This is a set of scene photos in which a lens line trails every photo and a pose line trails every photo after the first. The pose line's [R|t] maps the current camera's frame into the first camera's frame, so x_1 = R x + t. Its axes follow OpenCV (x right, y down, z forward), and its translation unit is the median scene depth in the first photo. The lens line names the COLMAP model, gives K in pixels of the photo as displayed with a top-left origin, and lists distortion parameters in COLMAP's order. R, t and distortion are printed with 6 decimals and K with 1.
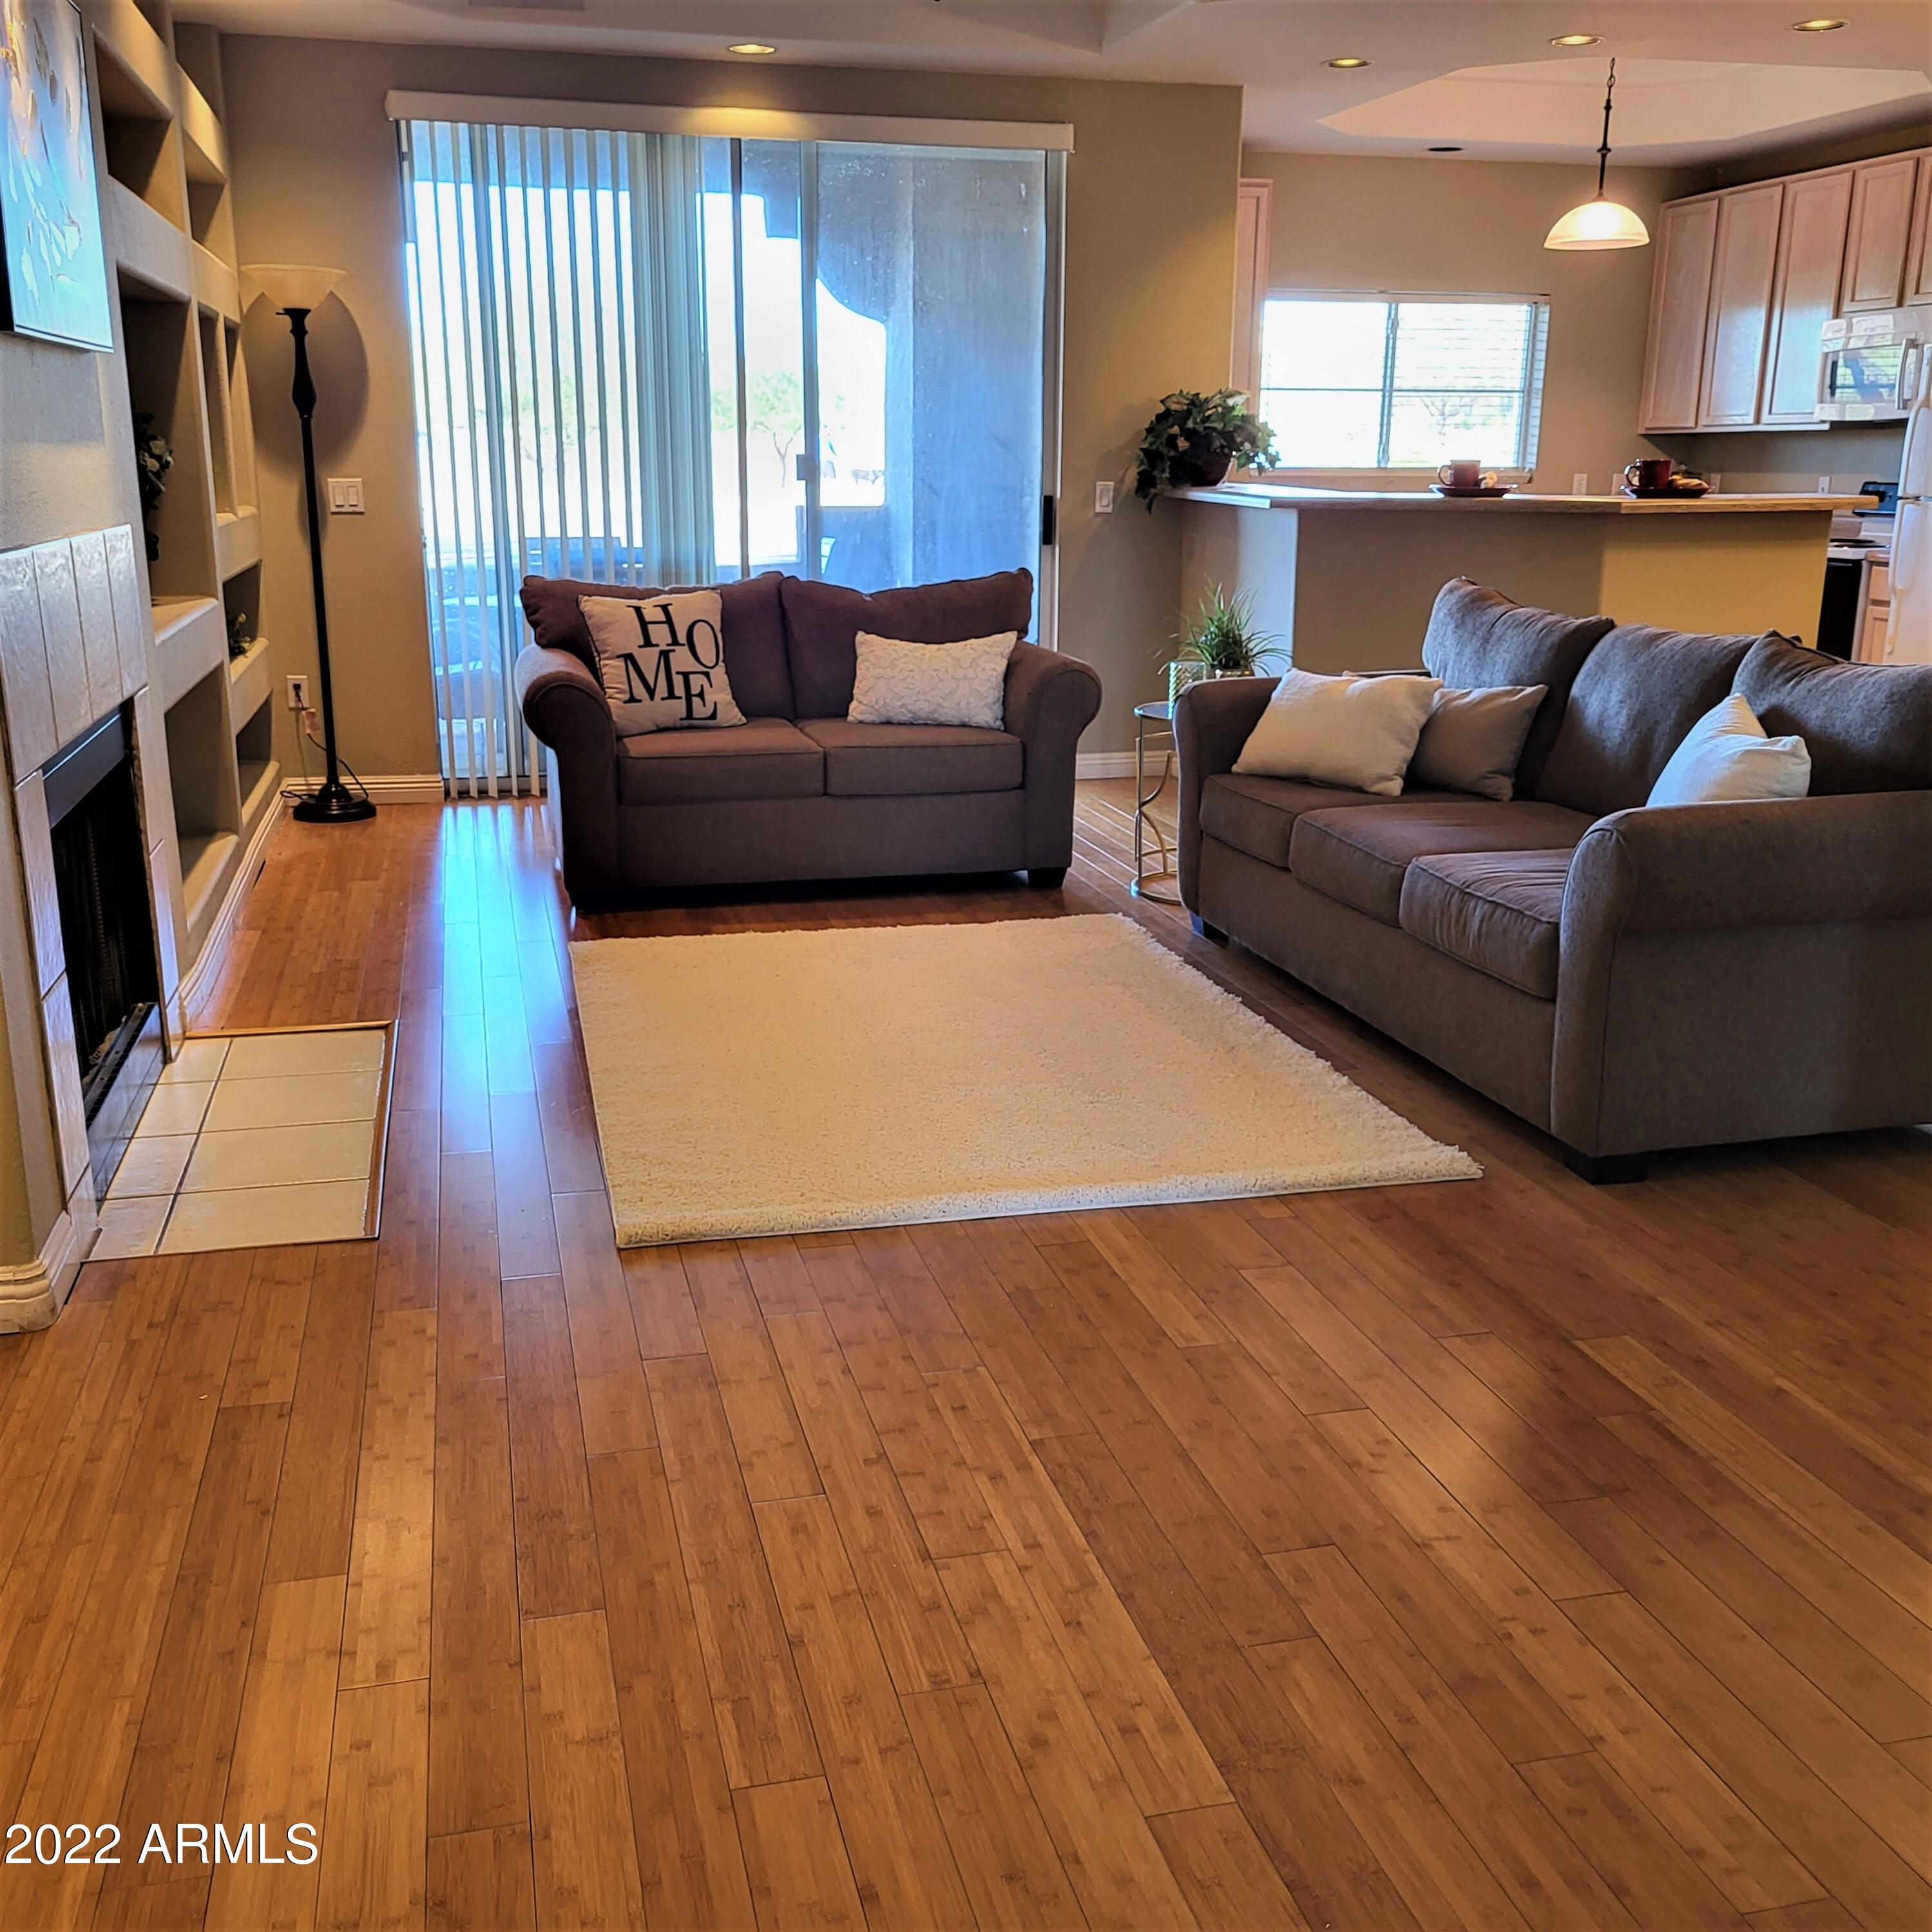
lens RADIAL K [[1940.5, 0, 956.3], [0, 1940.5, 964.6], [0, 0, 1]] dist [0.036250, 0.000000]
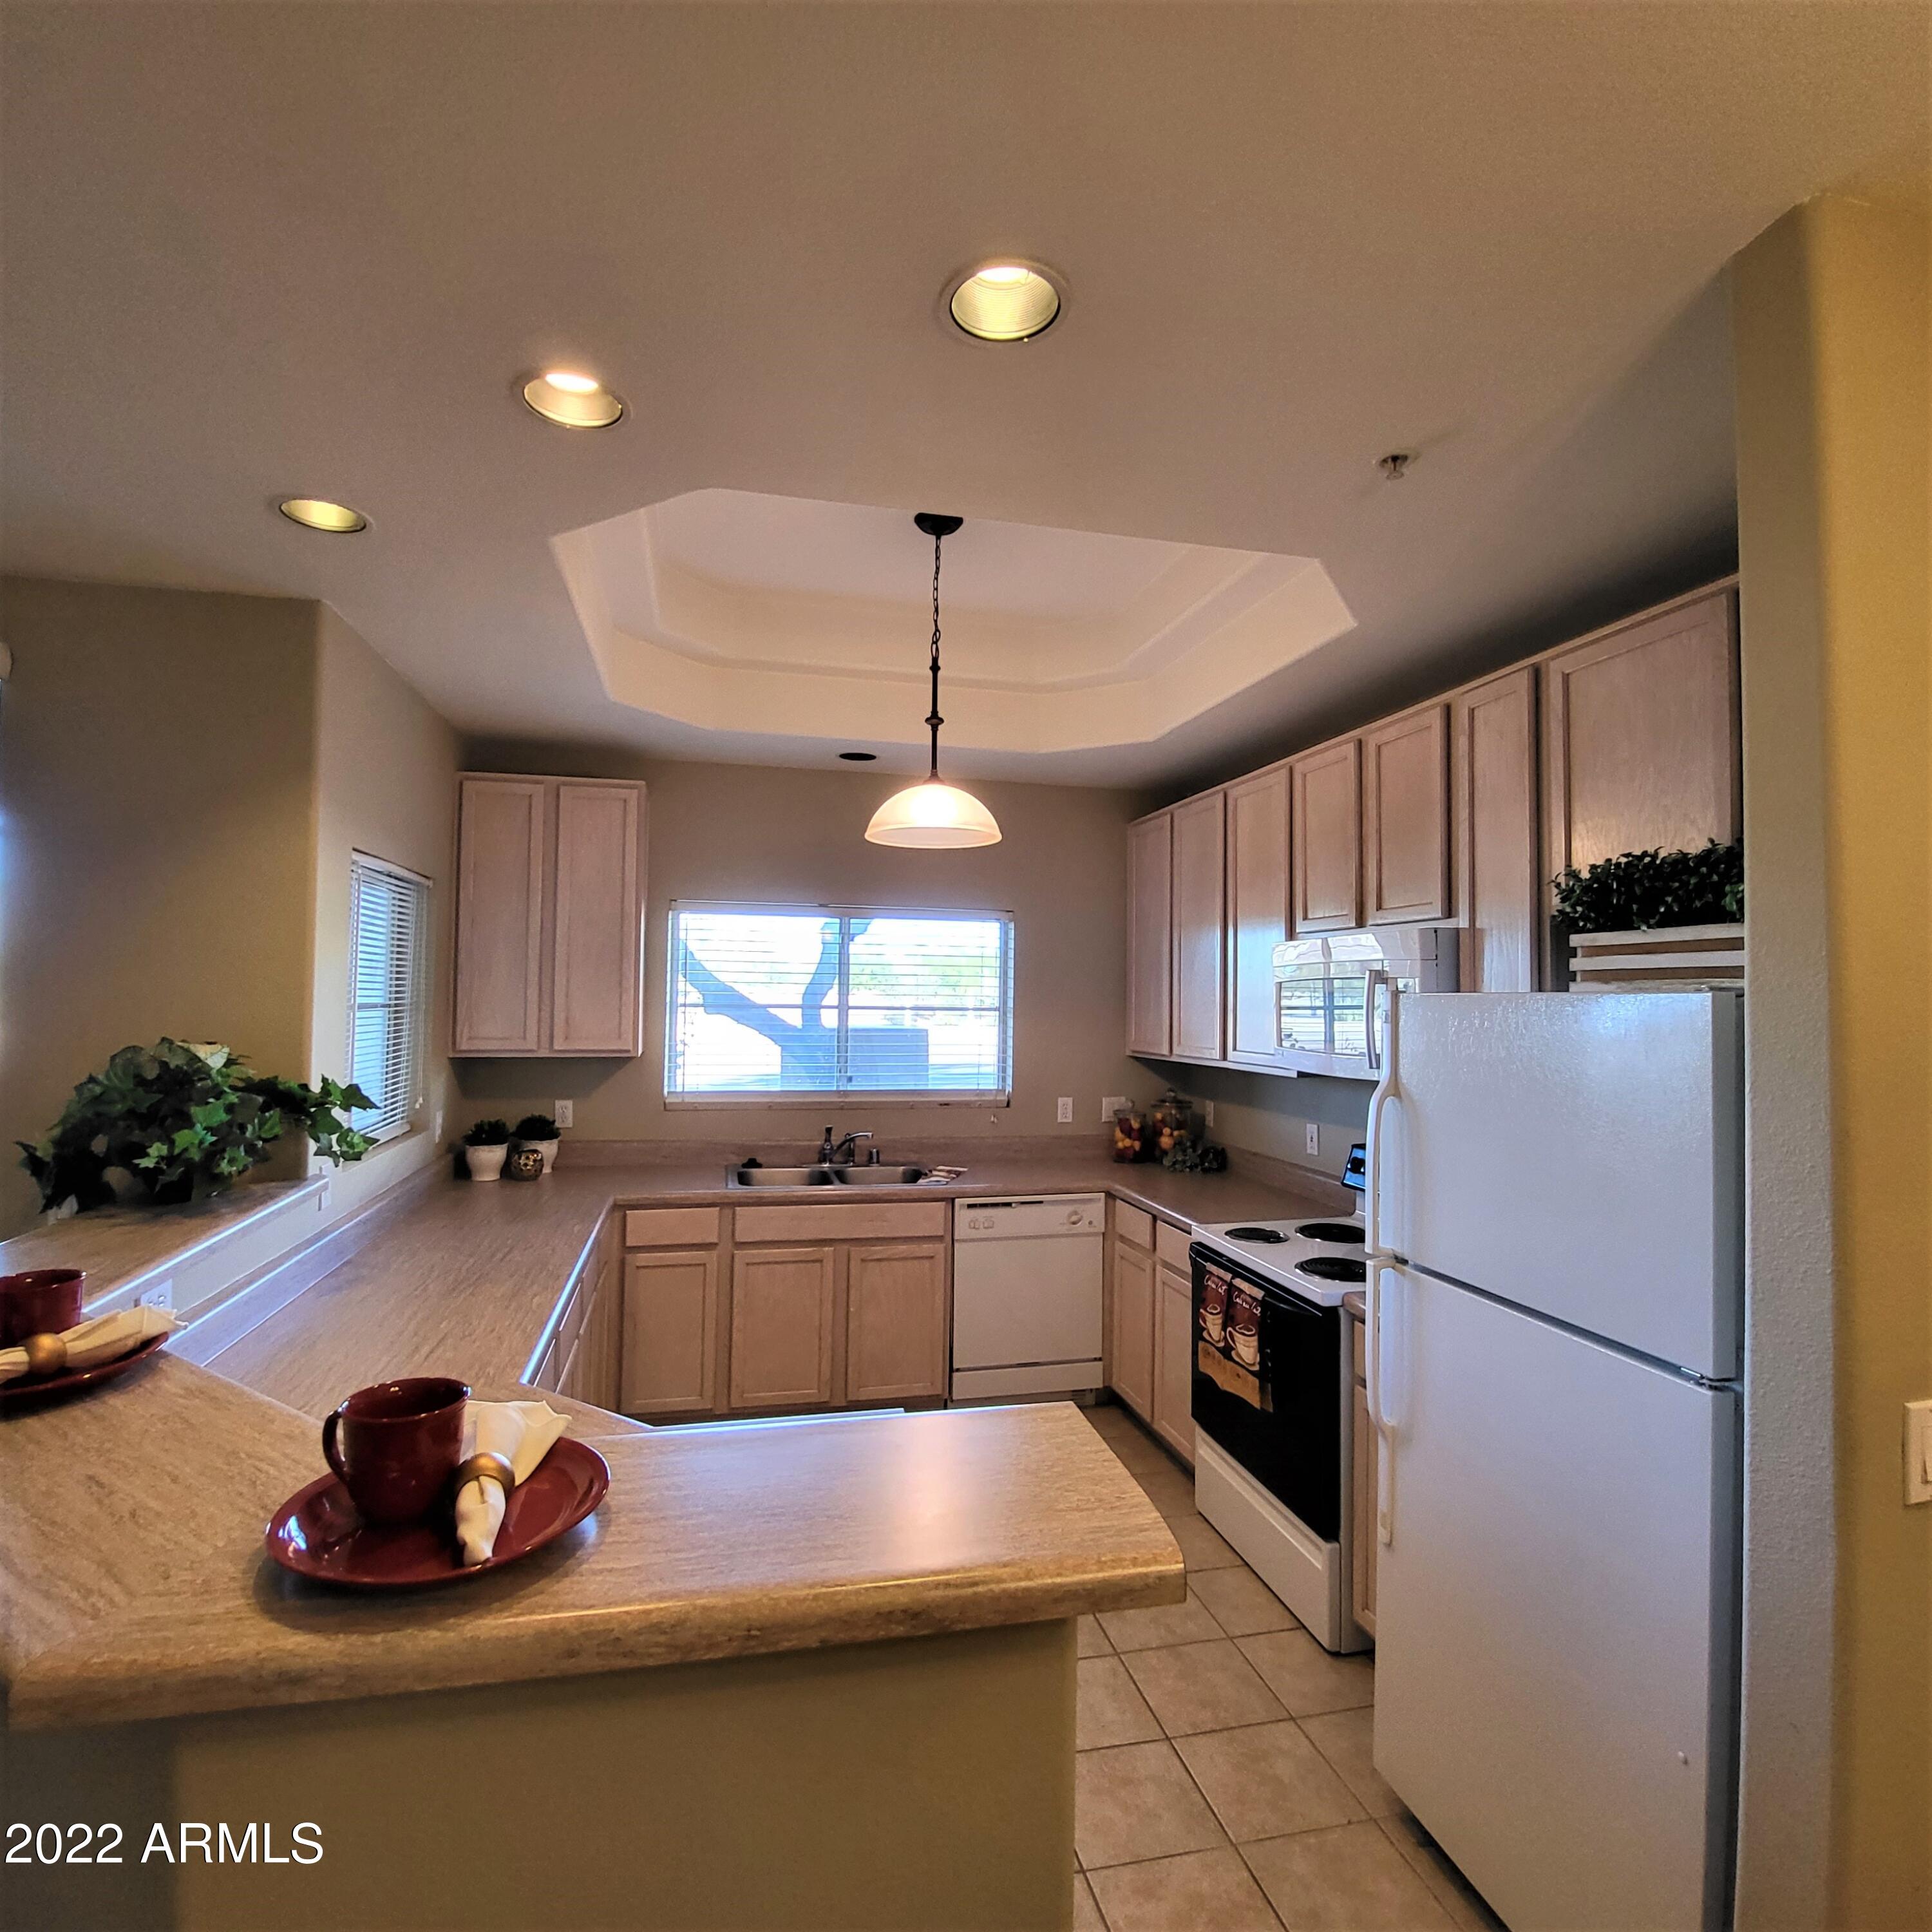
lens RADIAL K [[1011.7, 0, 978.4], [0, 1011.7, 969.0], [0, 0, 1]] dist [-0.007698, -0.007385]
pose [[0.999967, 0.007448, 0.003152, 0.390814], [-0.006244, 0.958681, -0.284415, -0.246005], [-0.005140, 0.284386, 0.958696, 0.748011]]
